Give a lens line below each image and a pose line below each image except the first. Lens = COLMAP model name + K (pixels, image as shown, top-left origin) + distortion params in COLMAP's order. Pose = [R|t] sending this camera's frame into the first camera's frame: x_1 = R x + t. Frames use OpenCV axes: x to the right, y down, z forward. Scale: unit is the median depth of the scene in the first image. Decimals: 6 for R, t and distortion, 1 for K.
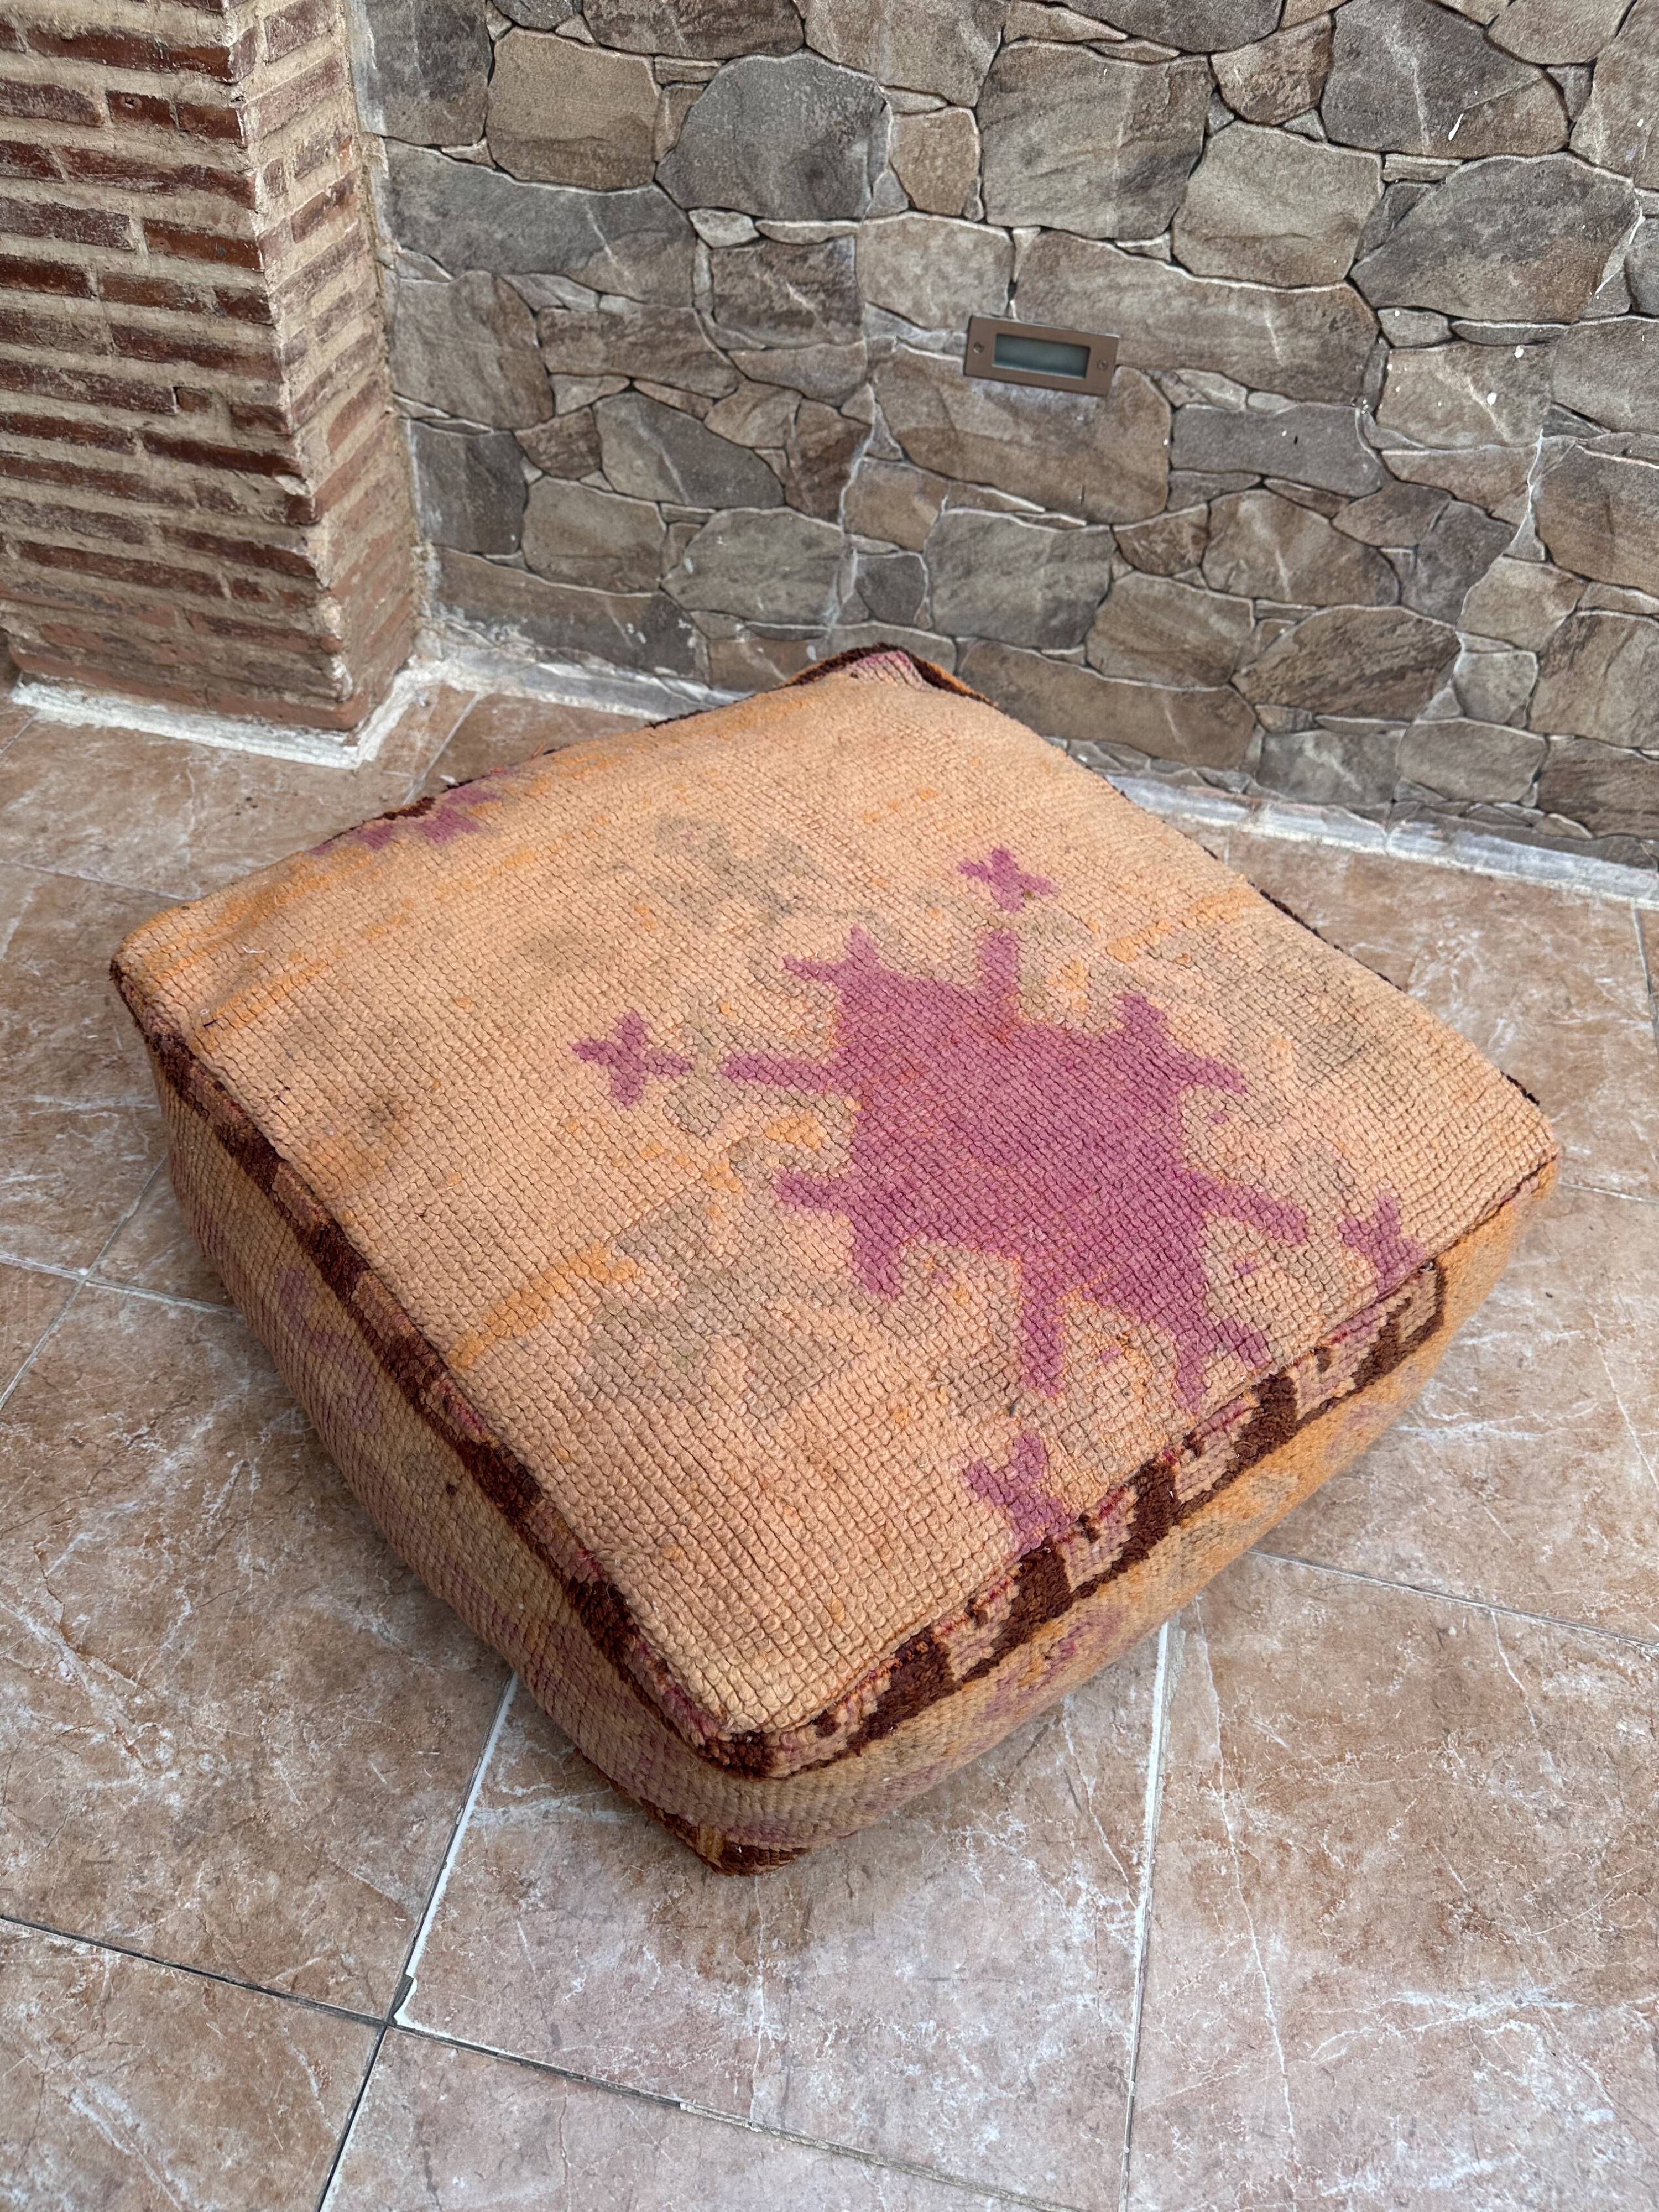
lens RADIAL K [[1576.6, 0, 825.1], [0, 1576.6, 1104.8], [0, 0, 1]] dist [0.001219, -0.011054]
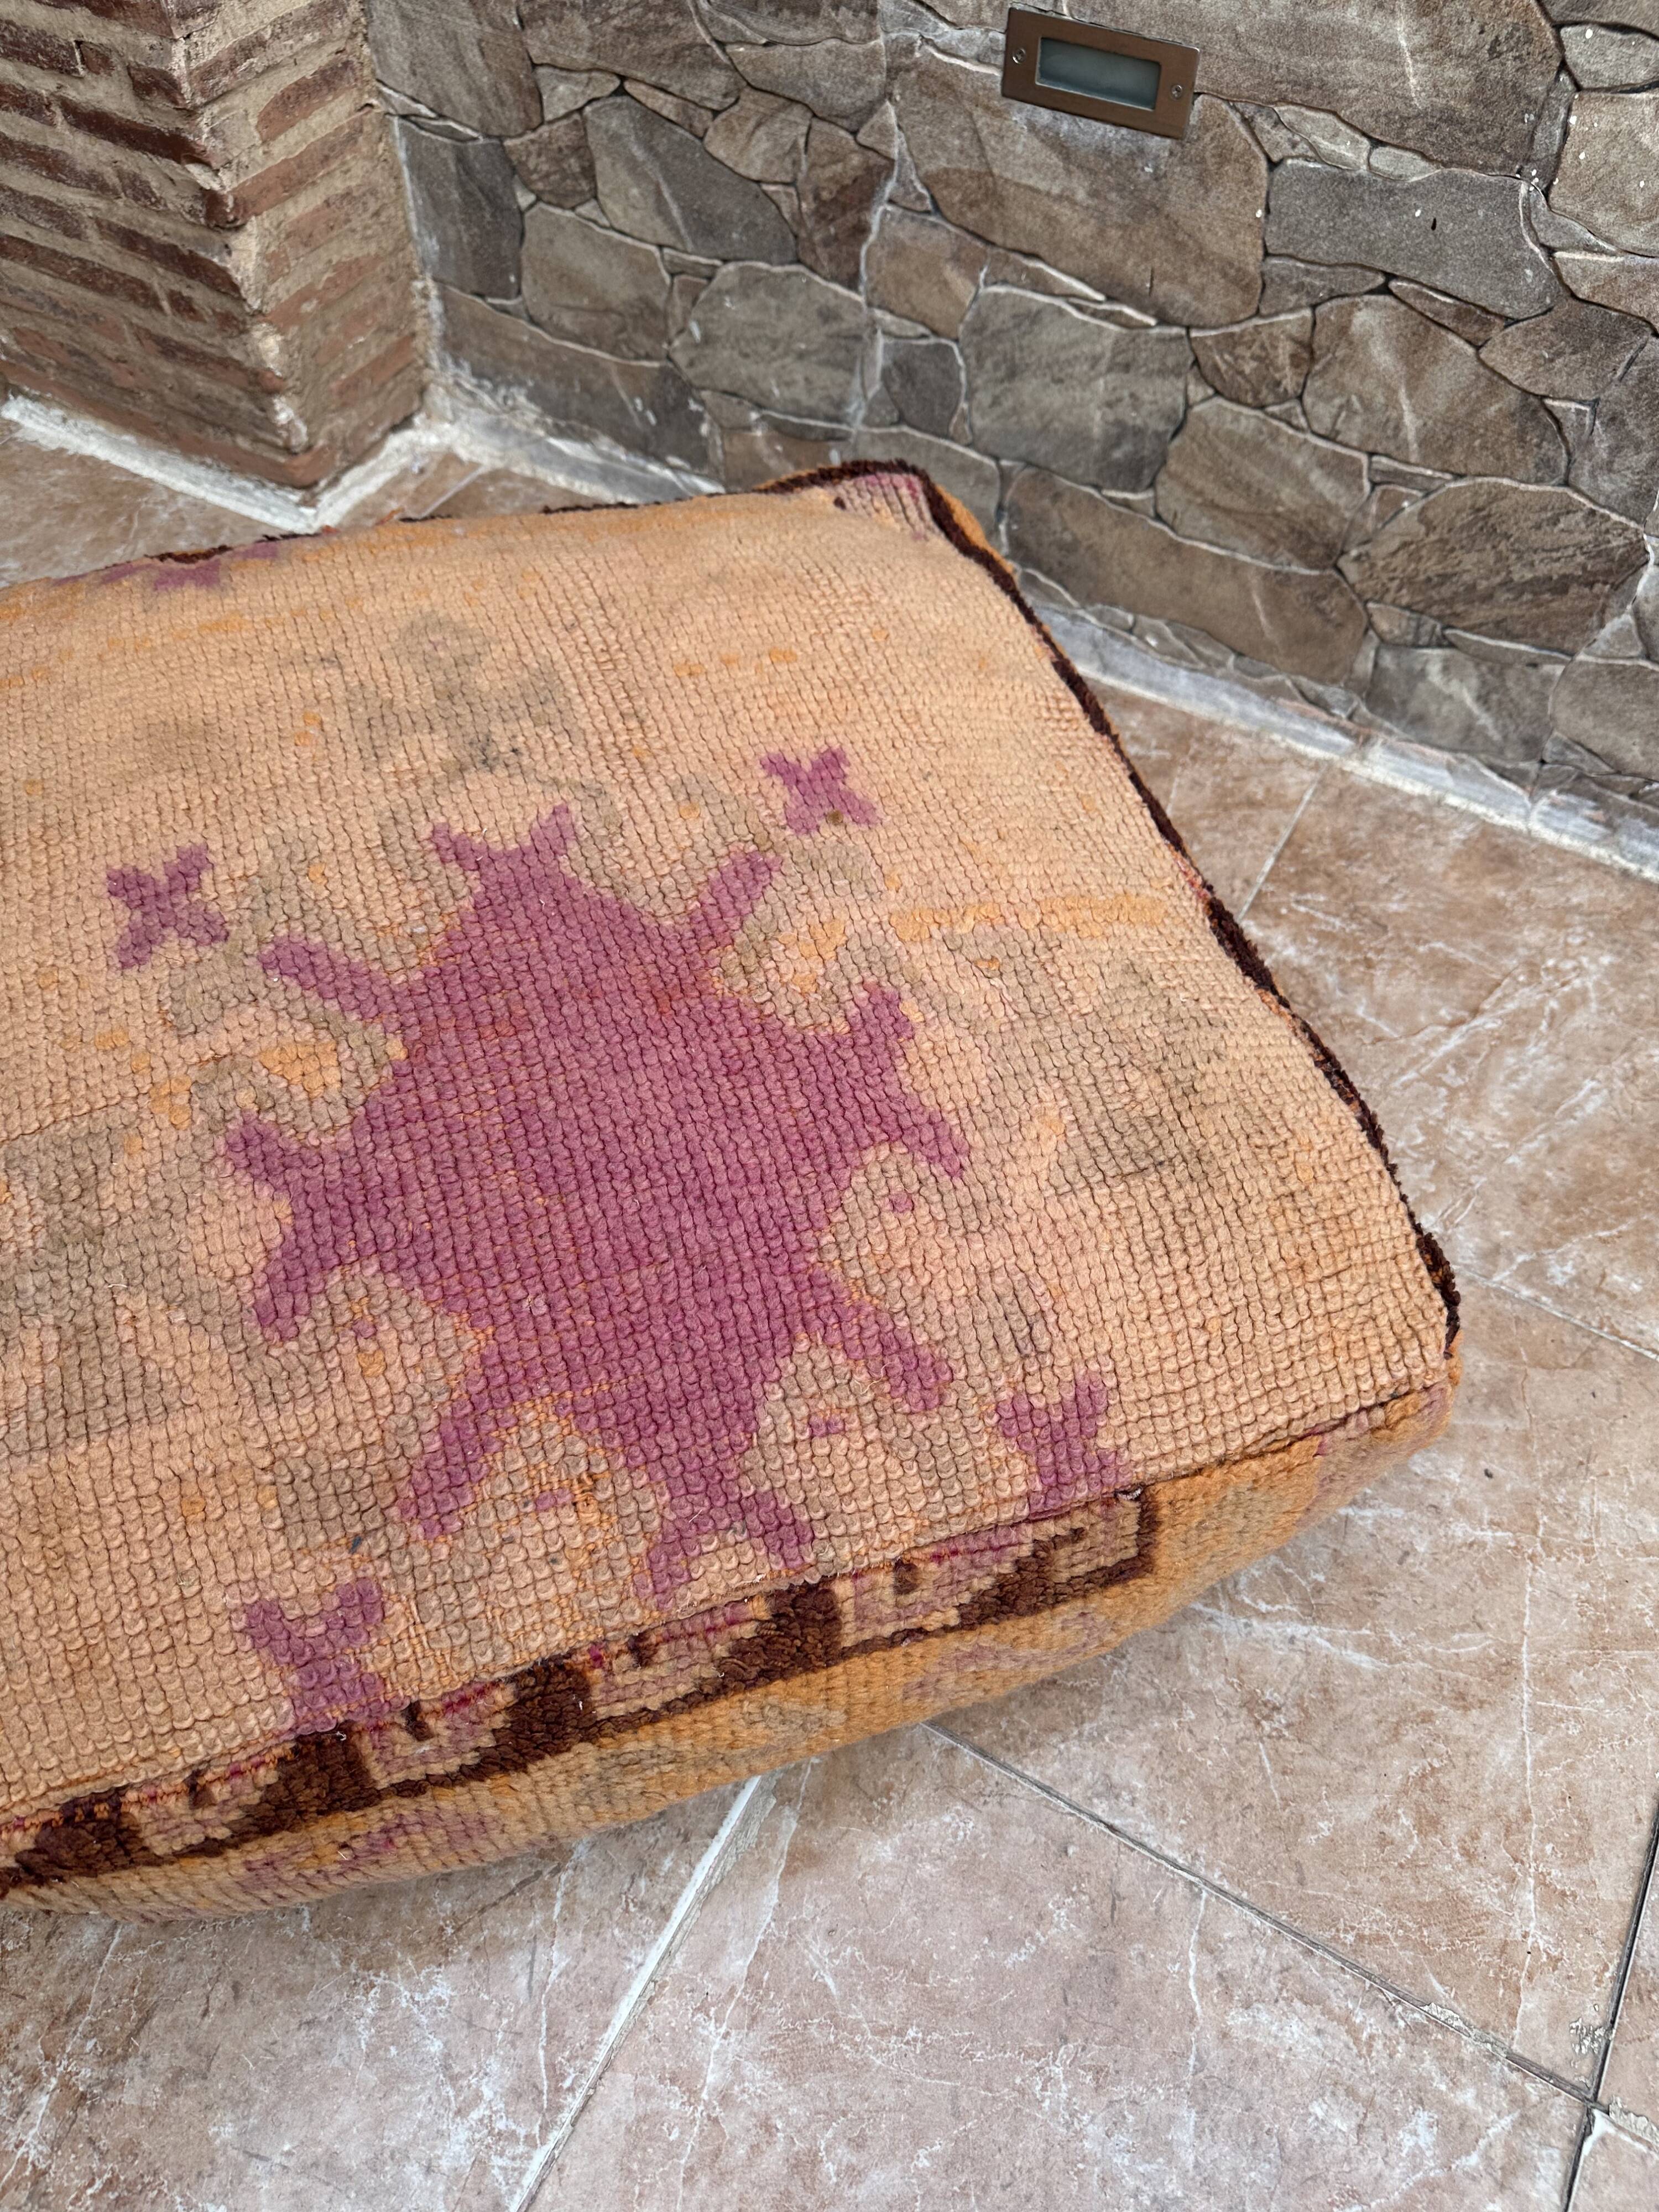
lens RADIAL K [[1582.8, 0, 841.3], [0, 1582.8, 1115.0], [0, 0, 1]] dist [-0.011629, -0.000849]
pose [[0.957764, 0.204764, -0.201893, 0.265846], [-0.184998, 0.976274, 0.112540, -0.061363], [0.220147, -0.070437, 0.972920, 0.223804]]
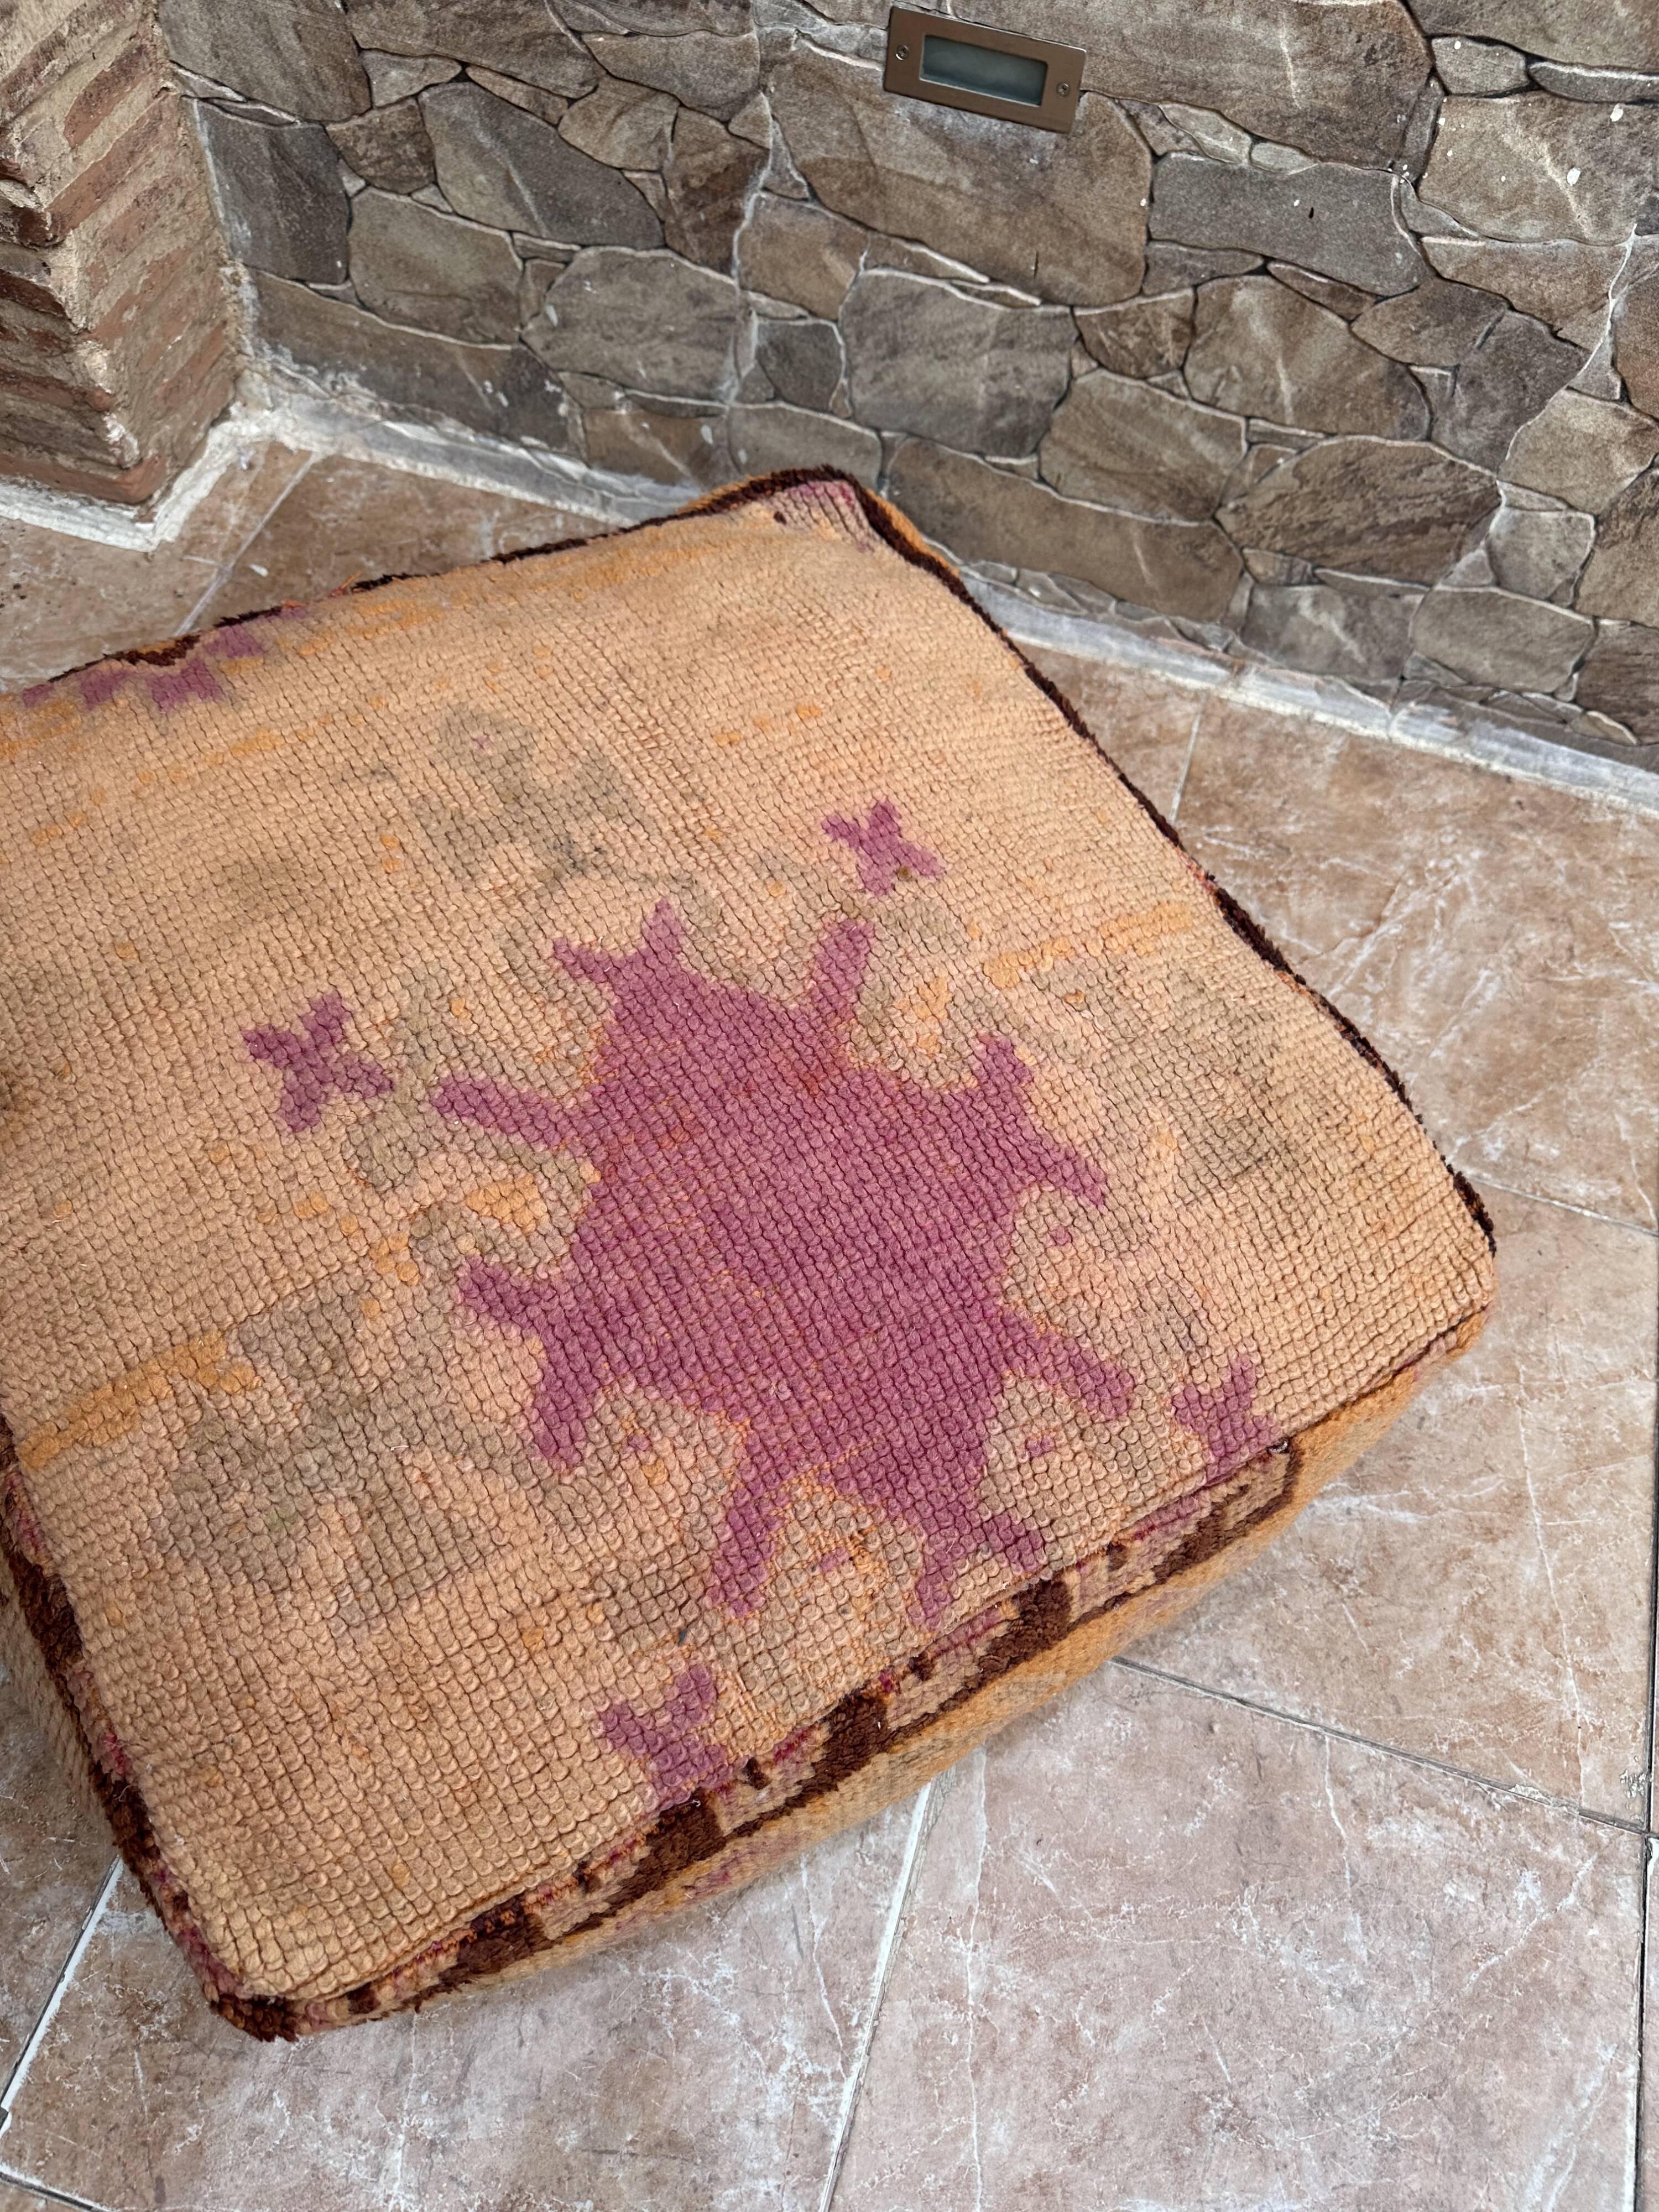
lens RADIAL K [[1581.0, 0, 841.9], [0, 1581.0, 1114.0], [0, 0, 1]] dist [-0.005171, -0.005632]
pose [[0.997210, 0.072514, -0.017701, 0.117440], [-0.067705, 0.978560, 0.194515, -0.128848], [0.031427, -0.192774, 0.980740, 0.164857]]
